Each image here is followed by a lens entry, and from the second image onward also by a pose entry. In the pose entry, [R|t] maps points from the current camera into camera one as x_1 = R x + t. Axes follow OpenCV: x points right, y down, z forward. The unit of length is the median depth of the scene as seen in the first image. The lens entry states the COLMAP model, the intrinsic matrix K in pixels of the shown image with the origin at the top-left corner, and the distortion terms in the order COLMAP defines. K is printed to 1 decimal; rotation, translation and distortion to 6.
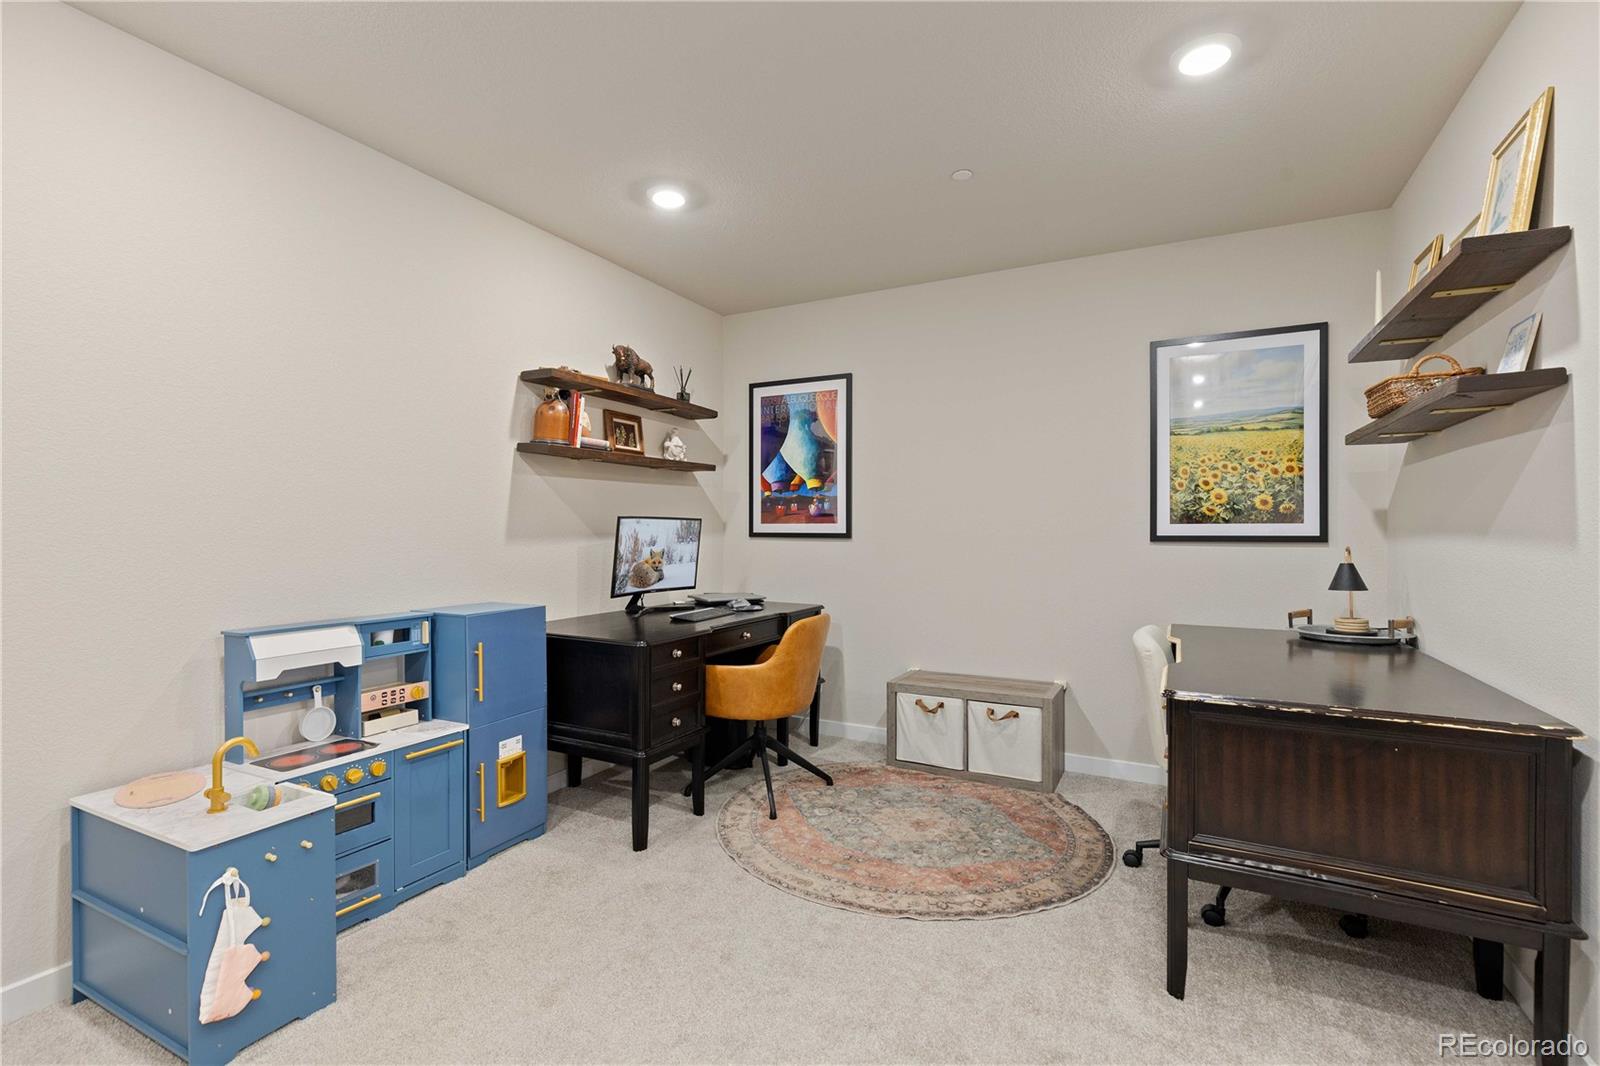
lens RADIAL K [[730.9, 0, 818.2], [0, 730.9, 532.6], [0, 0, 1]] dist [0.010473, -0.002364]
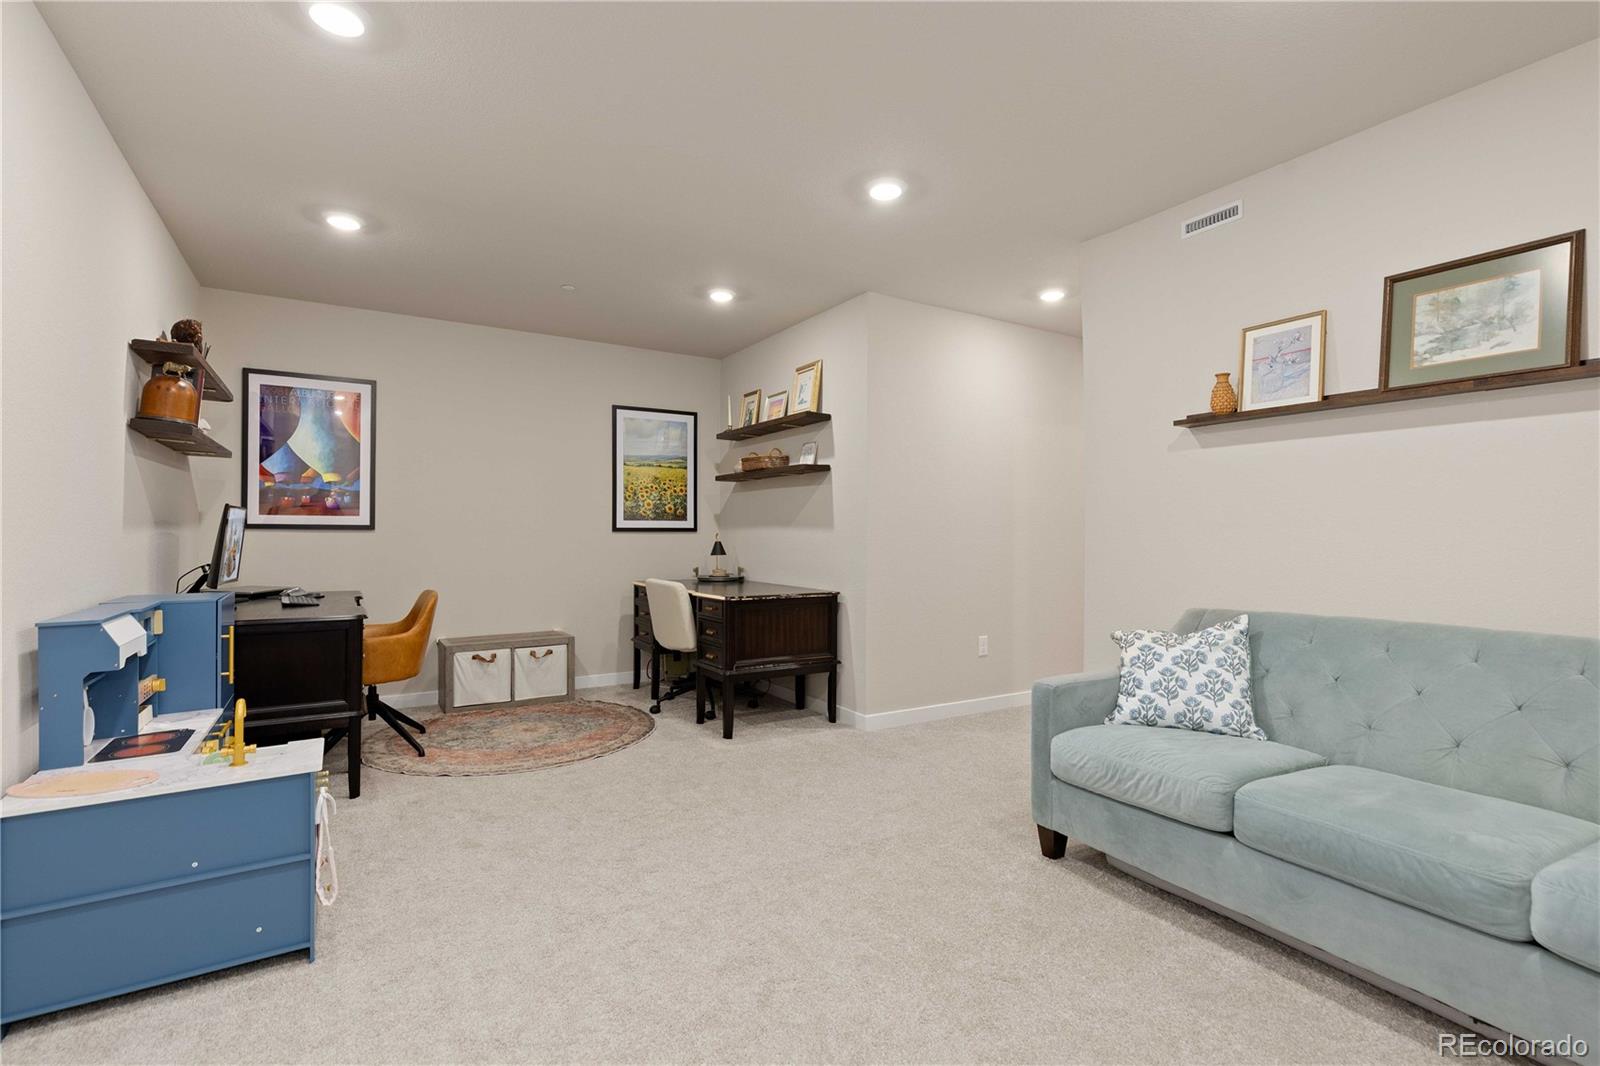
lens RADIAL K [[730.9, 0, 830.4], [0, 730.9, 537.8], [0, 0, 1]] dist [0.010473, -0.002364]
pose [[0.472489, -0.006330, 0.881314, -0.751133], [0.001892, 0.999979, 0.006169, 0.018166], [-0.881335, -0.001247, 0.472491, -0.163487]]
